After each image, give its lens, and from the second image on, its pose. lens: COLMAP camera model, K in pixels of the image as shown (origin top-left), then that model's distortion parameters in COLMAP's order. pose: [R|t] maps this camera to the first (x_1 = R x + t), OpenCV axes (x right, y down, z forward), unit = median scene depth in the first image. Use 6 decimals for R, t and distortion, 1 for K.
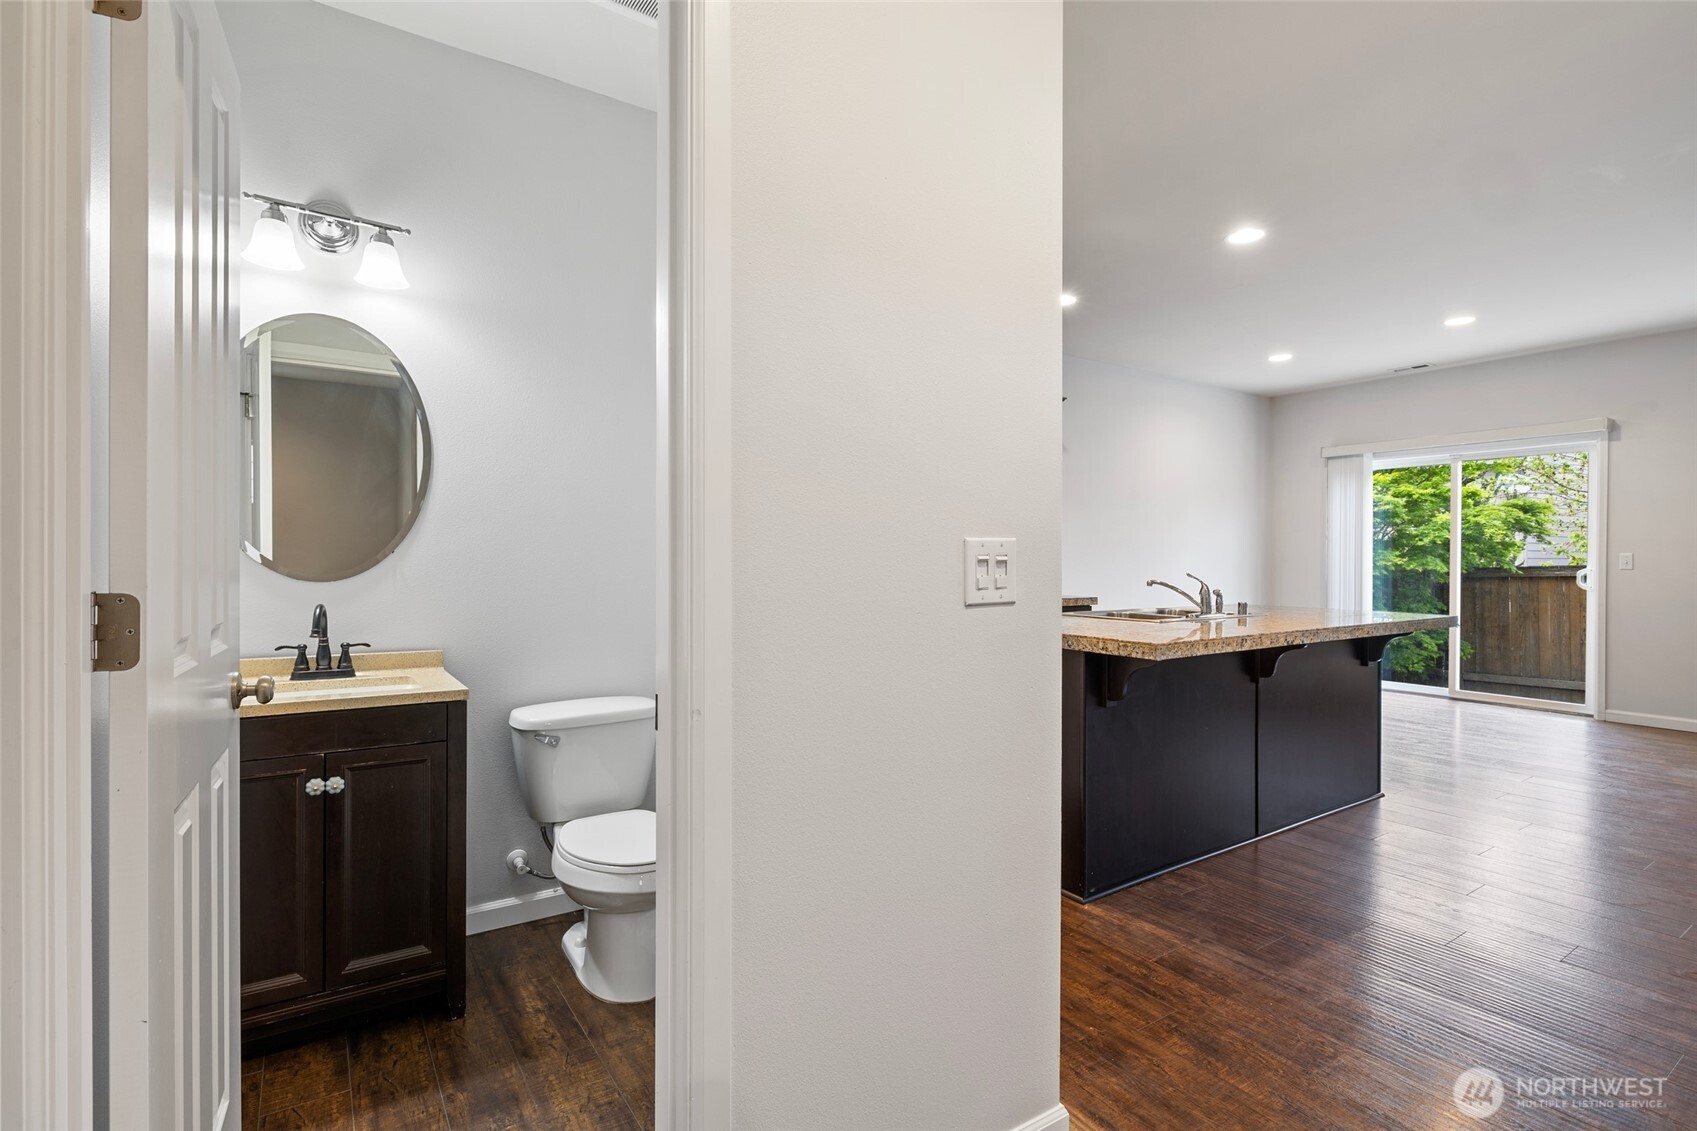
lens RADIAL K [[791.6, 0, 847.4], [0, 791.6, 561.5], [0, 0, 1]] dist [-0.010348, 0.000789]
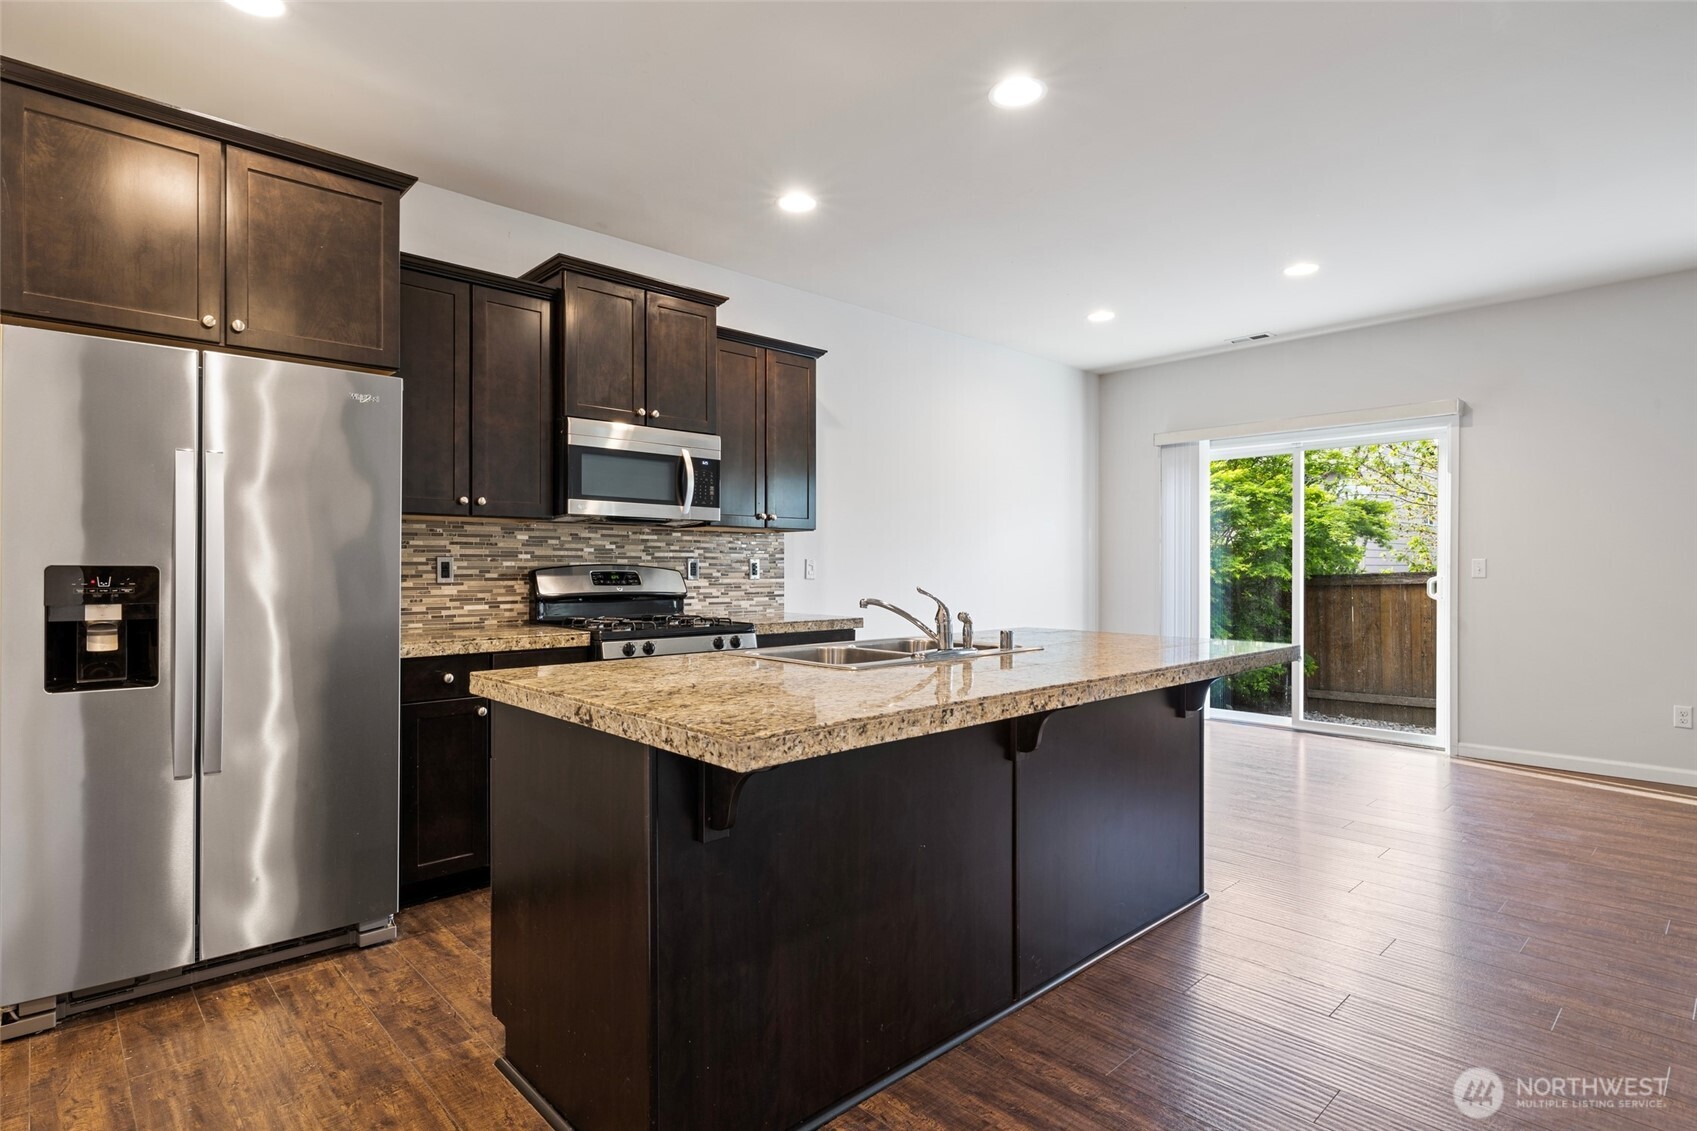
lens RADIAL K [[868.5, 0, 834.4], [0, 868.5, 568.1], [0, 0, 1]] dist [-0.013906, -0.001013]
pose [[0.986562, -0.002690, 0.163364, 0.137565], [0.003020, 0.999994, -0.001768, 0.000376], [-0.163359, 0.002237, 0.986564, 0.176236]]
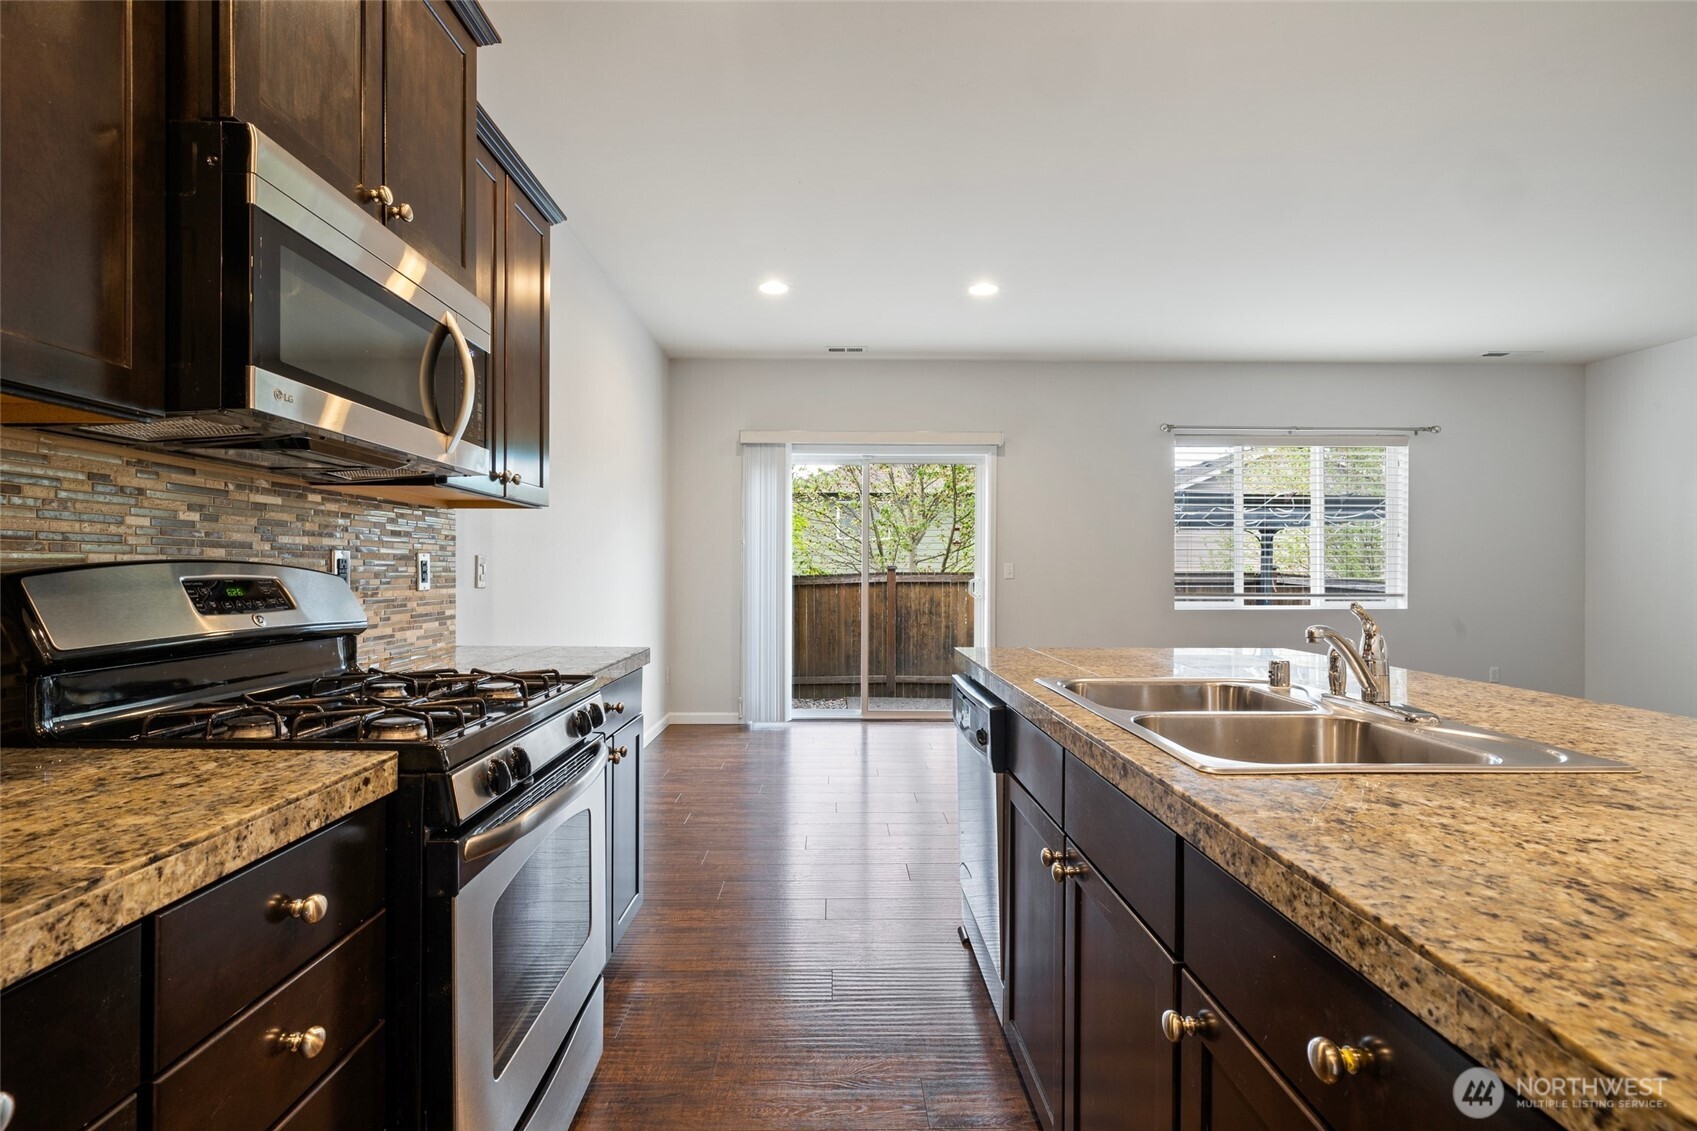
lens RADIAL K [[791.6, 0, 851.8], [0, 791.6, 576.9], [0, 0, 1]] dist [-0.010348, 0.000789]
pose [[0.540983, -0.007613, 0.840999, -0.018447], [0.001073, 0.999964, 0.008361, -0.000838], [-0.841033, -0.003621, 0.540972, 0.563802]]
